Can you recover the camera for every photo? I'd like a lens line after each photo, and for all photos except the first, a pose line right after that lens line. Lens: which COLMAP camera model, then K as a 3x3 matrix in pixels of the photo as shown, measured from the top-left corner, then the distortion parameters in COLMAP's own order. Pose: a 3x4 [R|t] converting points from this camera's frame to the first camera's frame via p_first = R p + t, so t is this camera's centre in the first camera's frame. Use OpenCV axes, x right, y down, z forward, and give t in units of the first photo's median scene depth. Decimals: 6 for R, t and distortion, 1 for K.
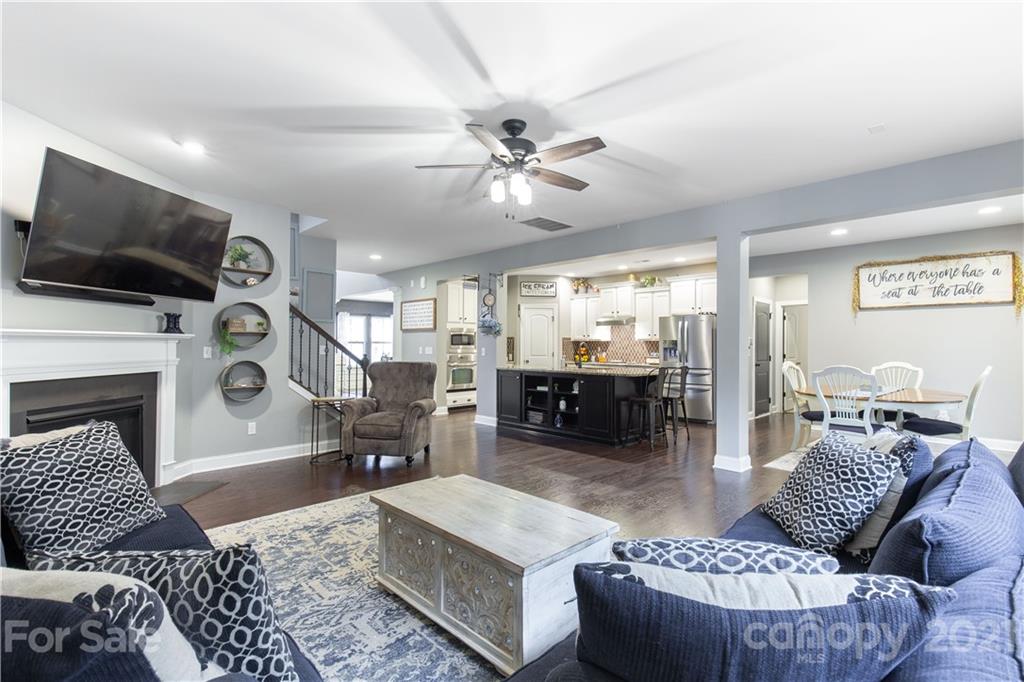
lens RADIAL K [[465.0, 0, 512.0], [0, 465.0, 341.0], [0, 0, 1]] dist [0.000759, 0.000143]
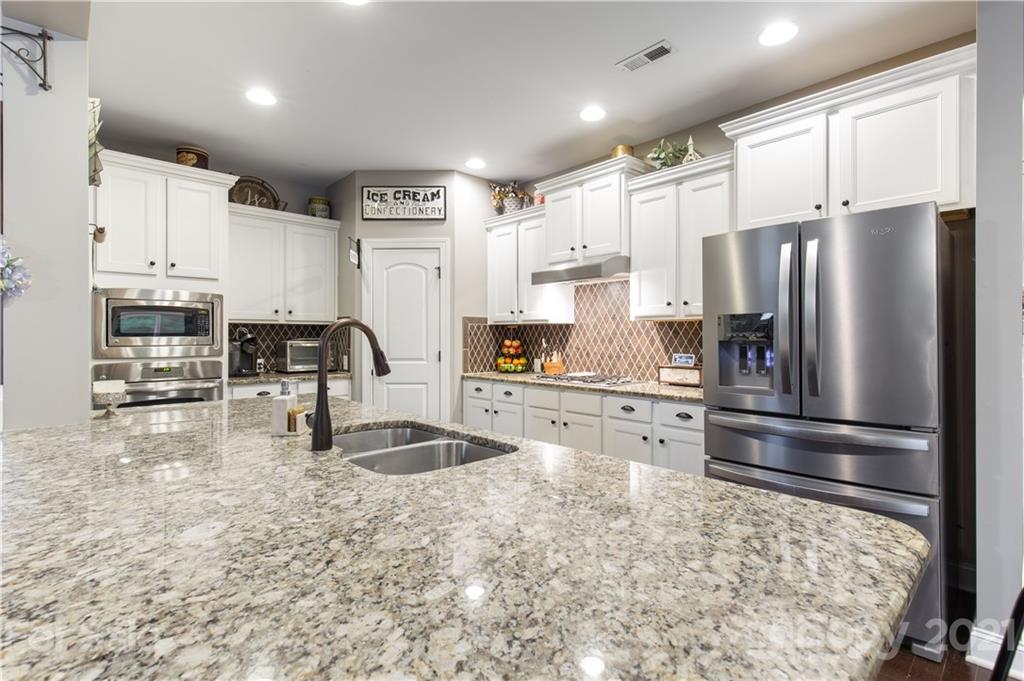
lens RADIAL K [[465.0, 0, 512.0], [0, 465.0, 340.5], [0, 0, 1]] dist [0.000759, 0.000143]
pose [[0.999355, -0.004441, -0.035621, 0.173033], [0.005078, 0.999829, 0.017798, 0.007206], [0.035536, -0.017968, 0.999207, 0.588386]]
